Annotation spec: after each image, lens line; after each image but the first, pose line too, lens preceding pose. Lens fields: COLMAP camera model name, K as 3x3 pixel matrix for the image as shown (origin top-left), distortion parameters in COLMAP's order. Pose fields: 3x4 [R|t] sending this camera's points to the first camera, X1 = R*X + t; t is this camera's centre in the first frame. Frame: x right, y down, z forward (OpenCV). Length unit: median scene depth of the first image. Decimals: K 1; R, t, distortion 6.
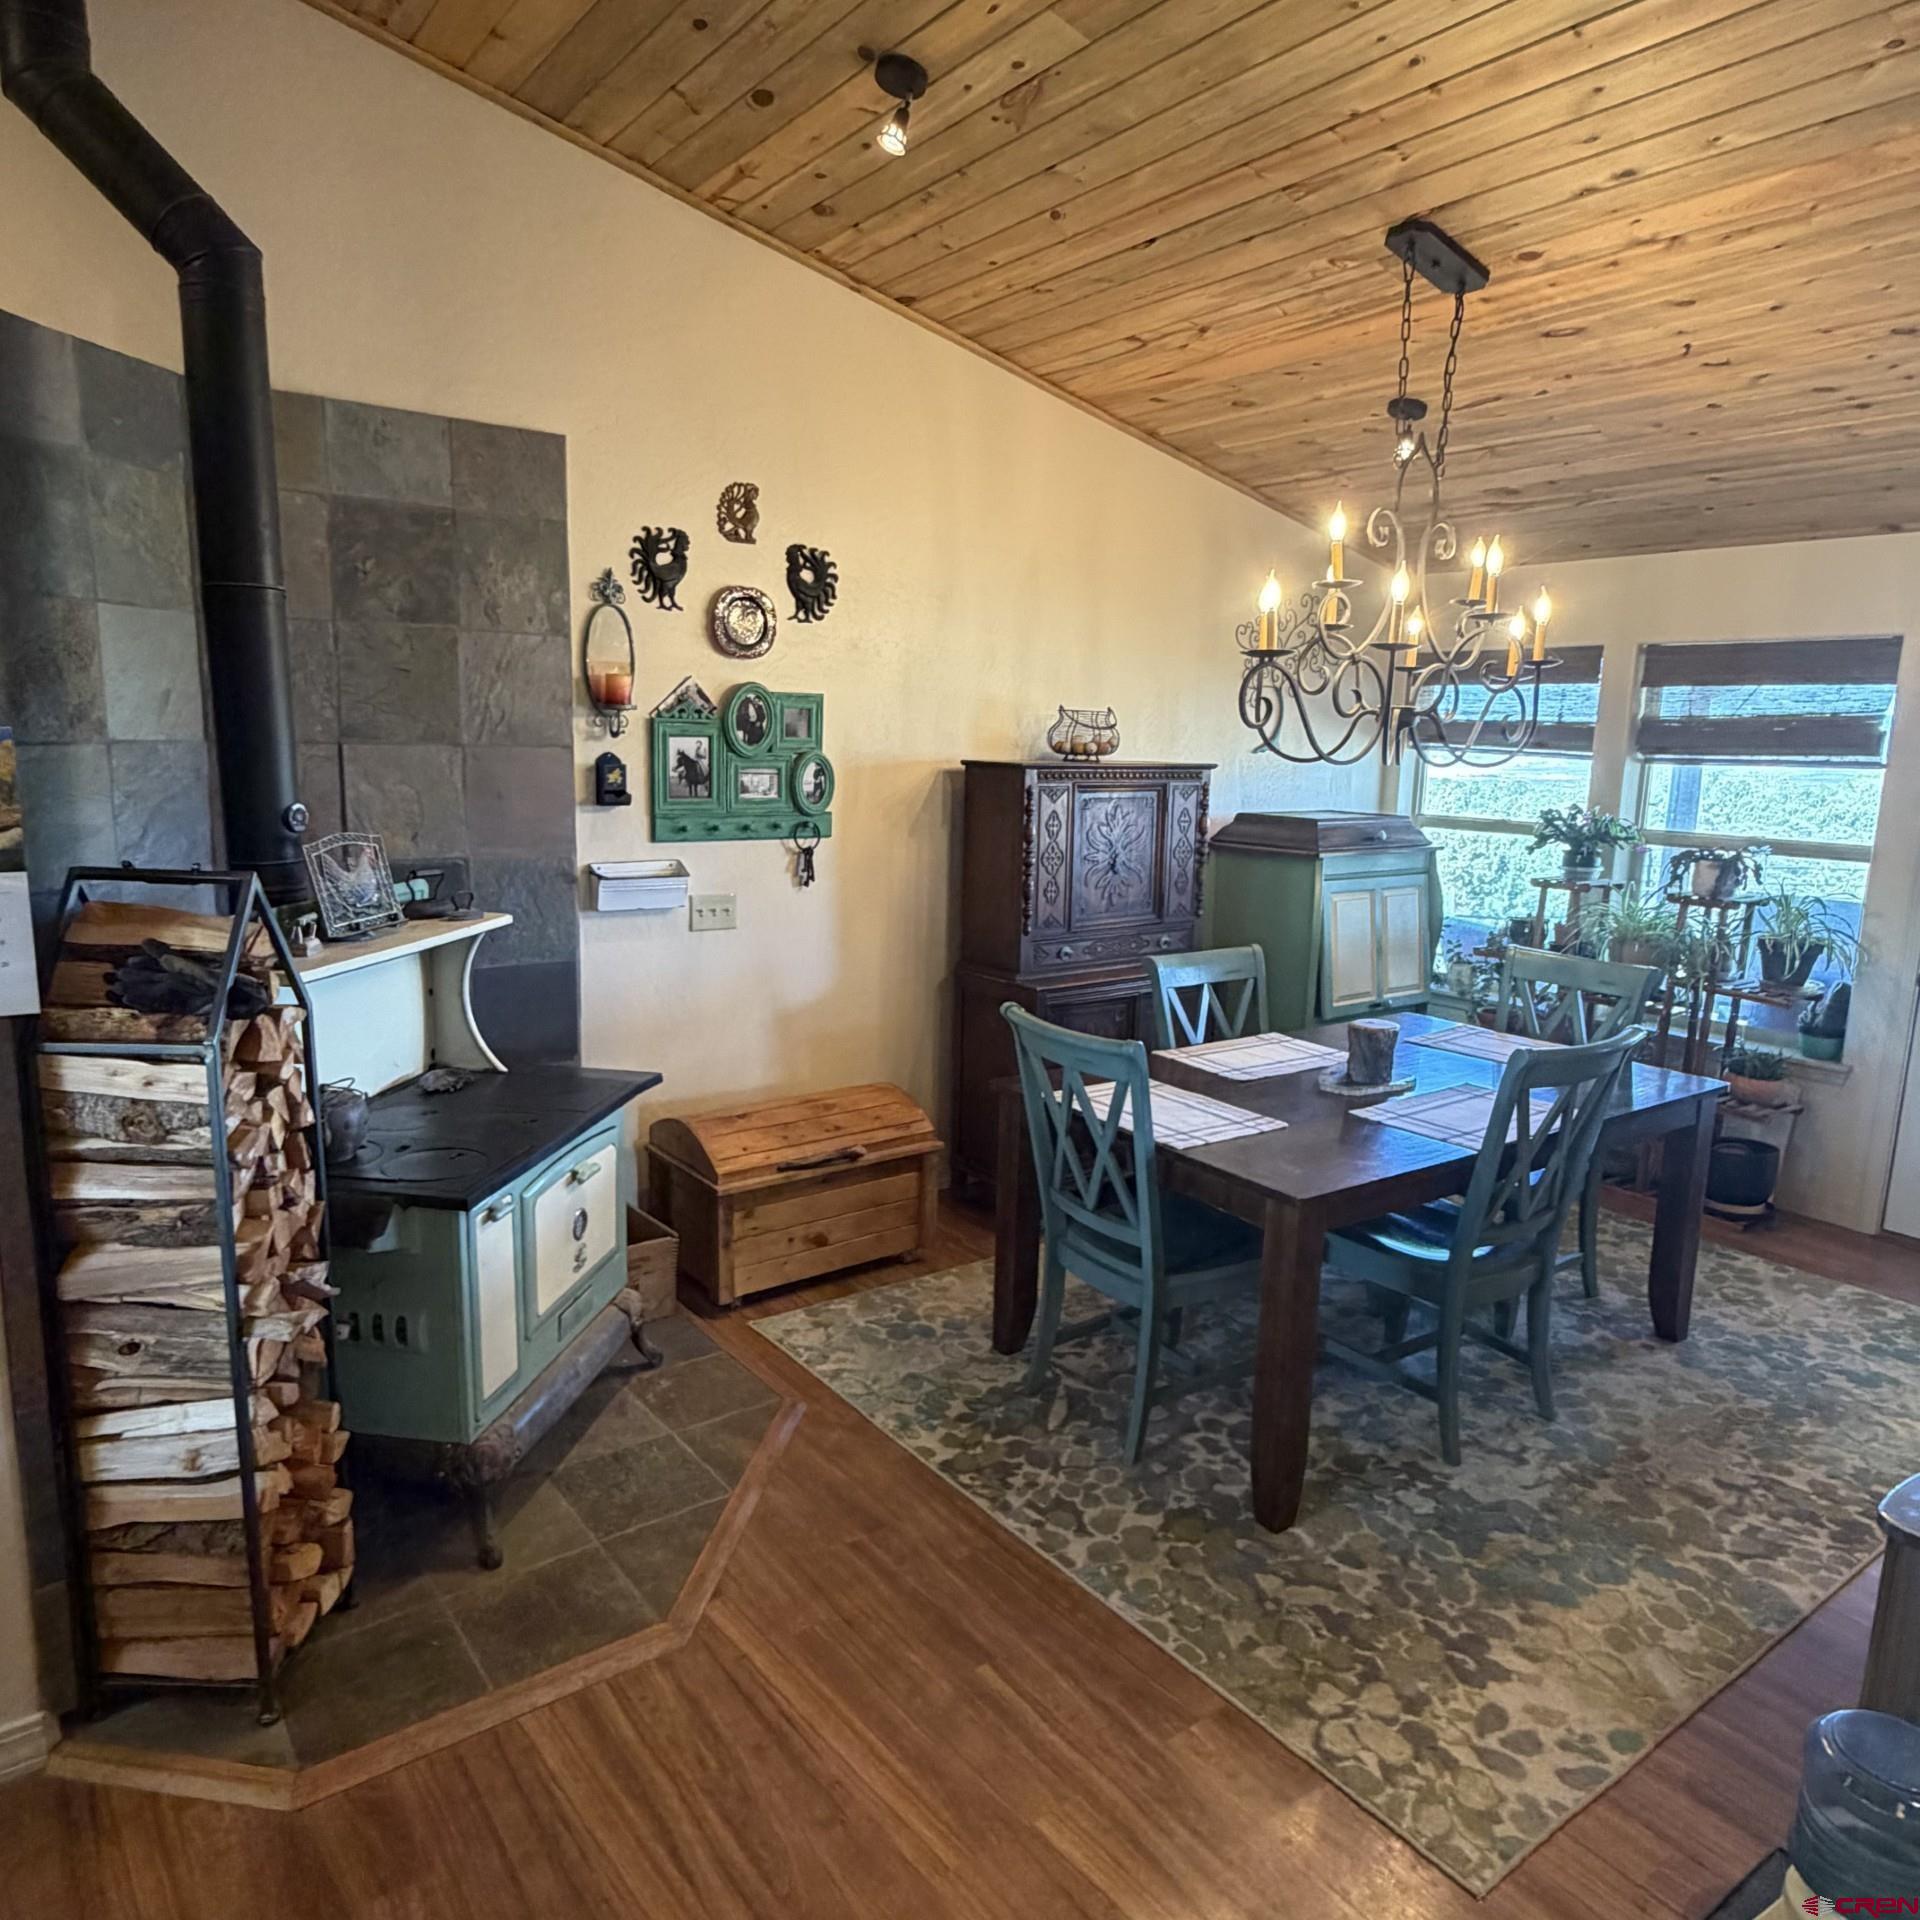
lens RADIAL K [[1348.9, 0, 962.4], [0, 1348.9, 956.8], [0, 0, 1]] dist [0.014838, -0.006350]
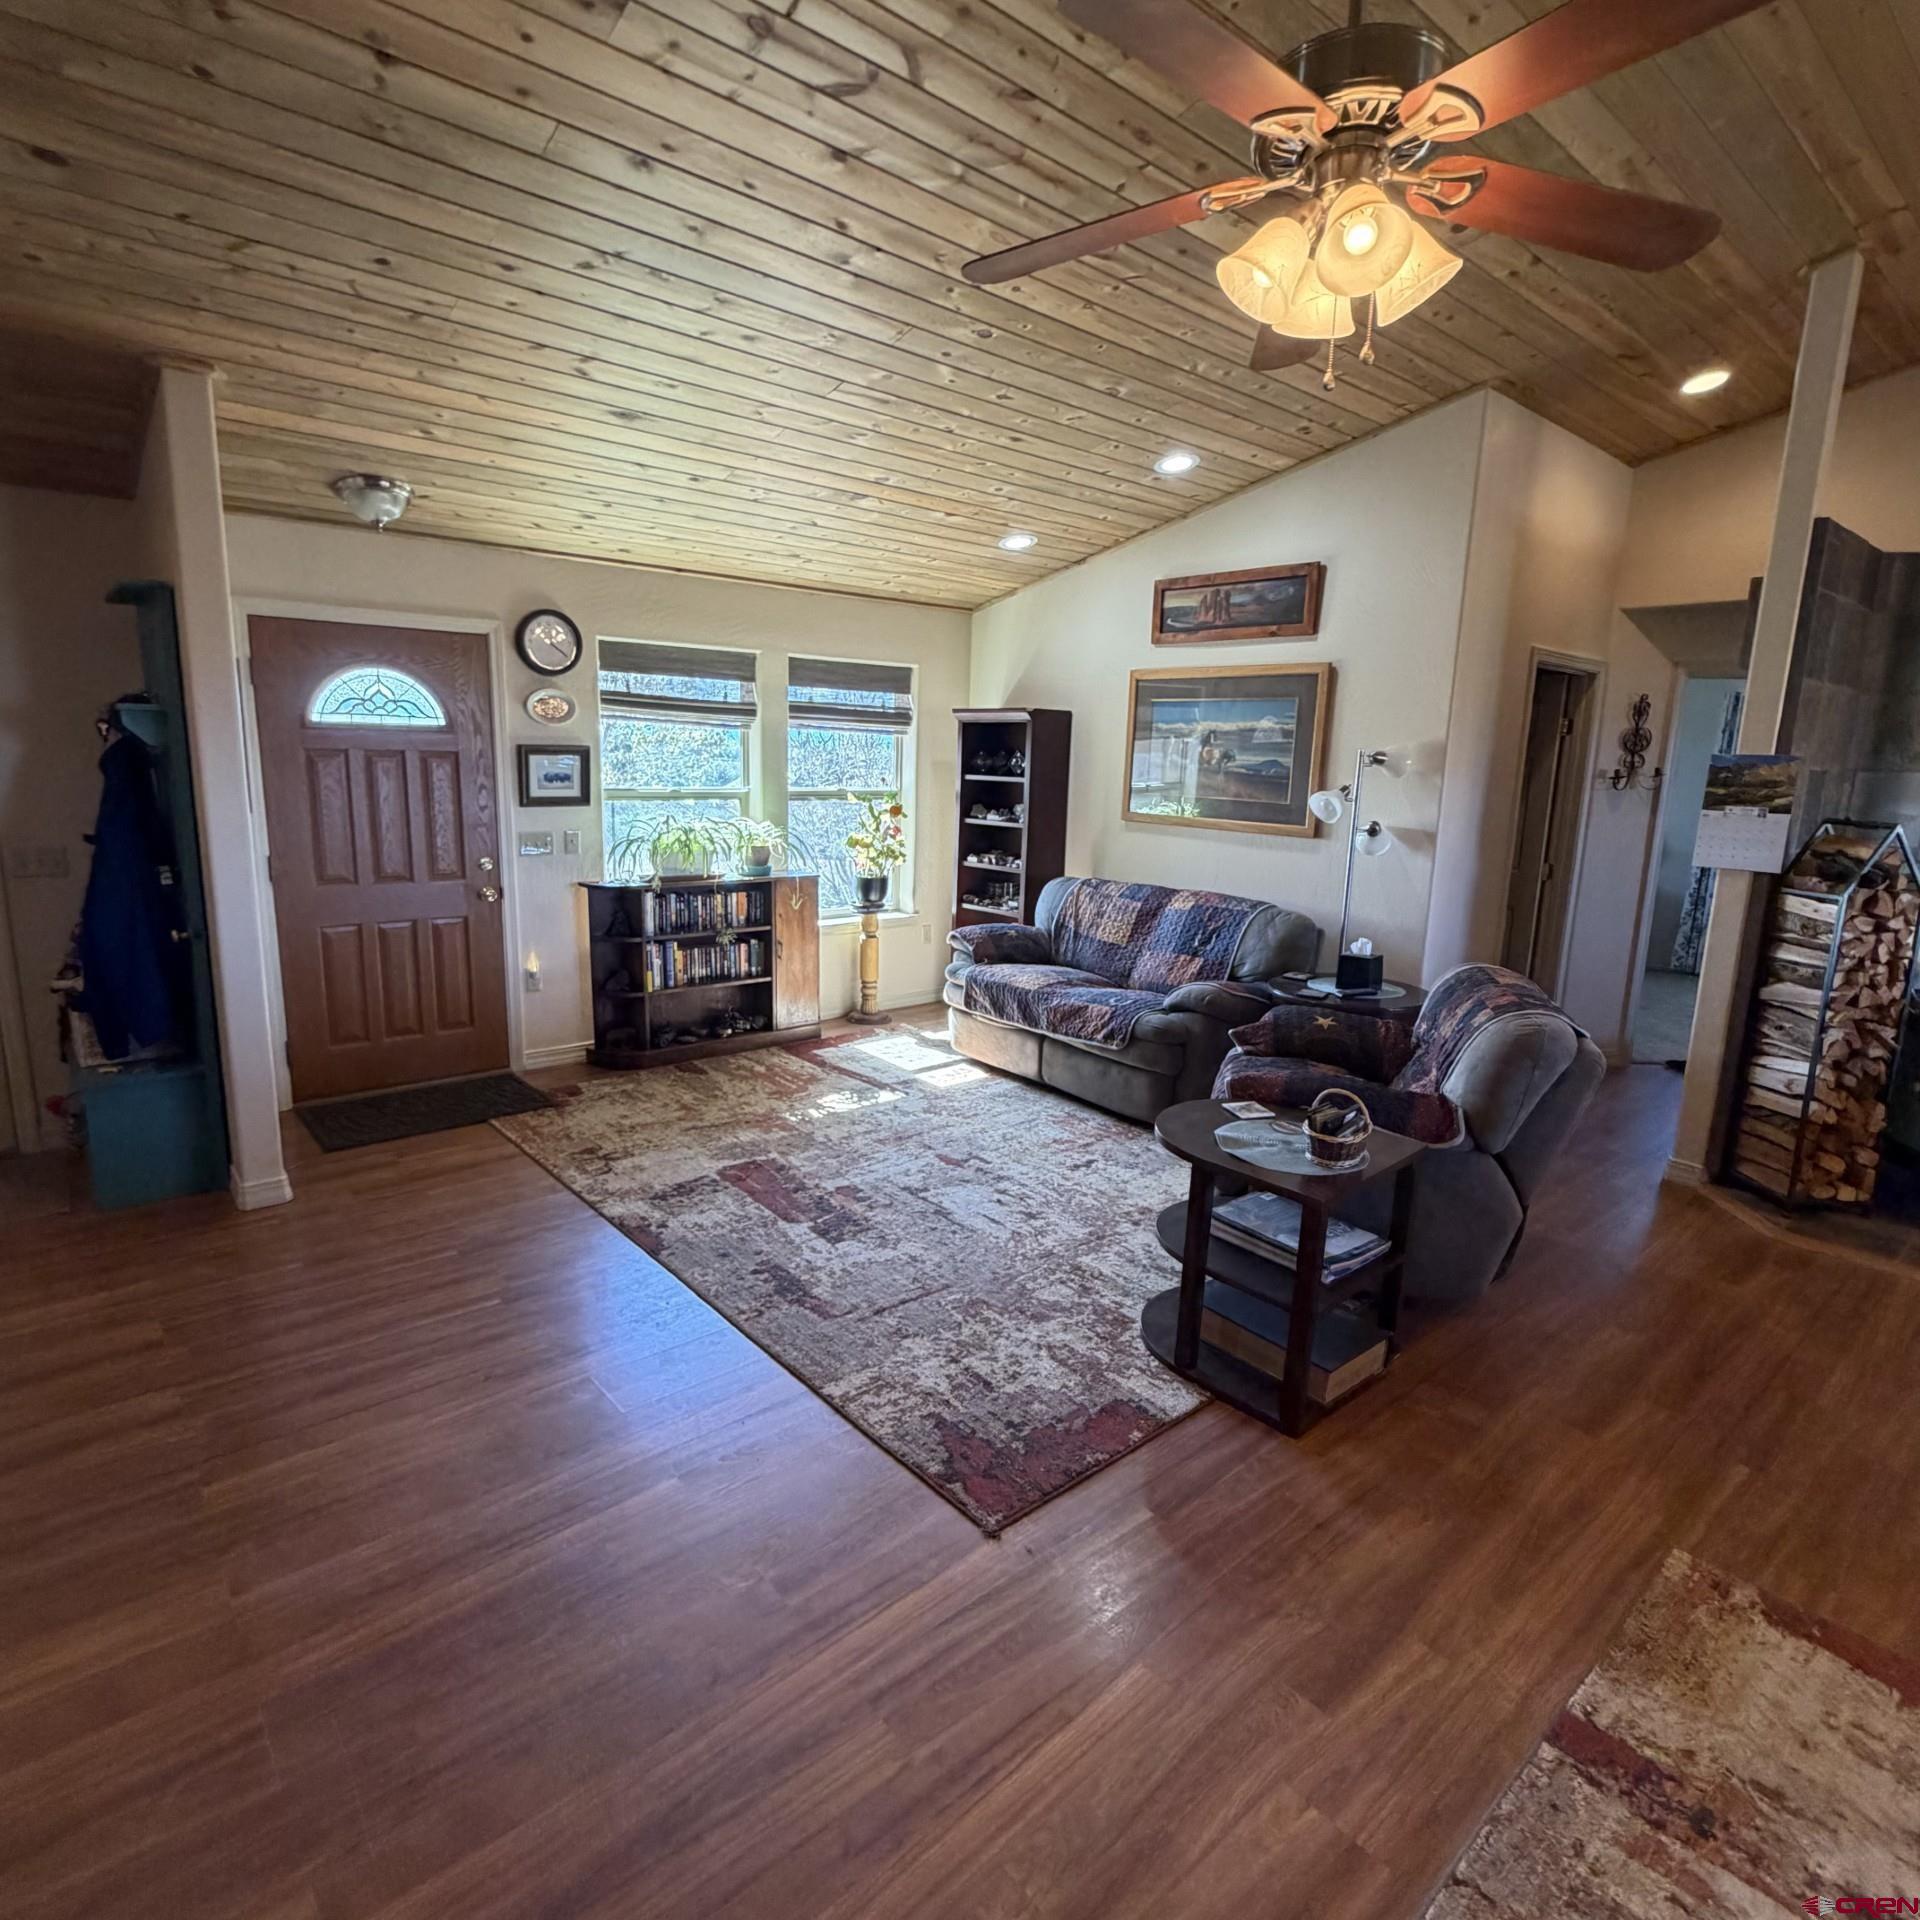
lens RADIAL K [[1058.3, 0, 953.6], [0, 1058.3, 957.8], [0, 0, 1]] dist [-0.001852, 0.003244]
pose [[0.038550, 0.161235, -0.986163, 1.069921], [-0.205878, 0.967005, 0.150055, 0.193928], [0.977818, 0.197245, 0.070473, -0.507226]]
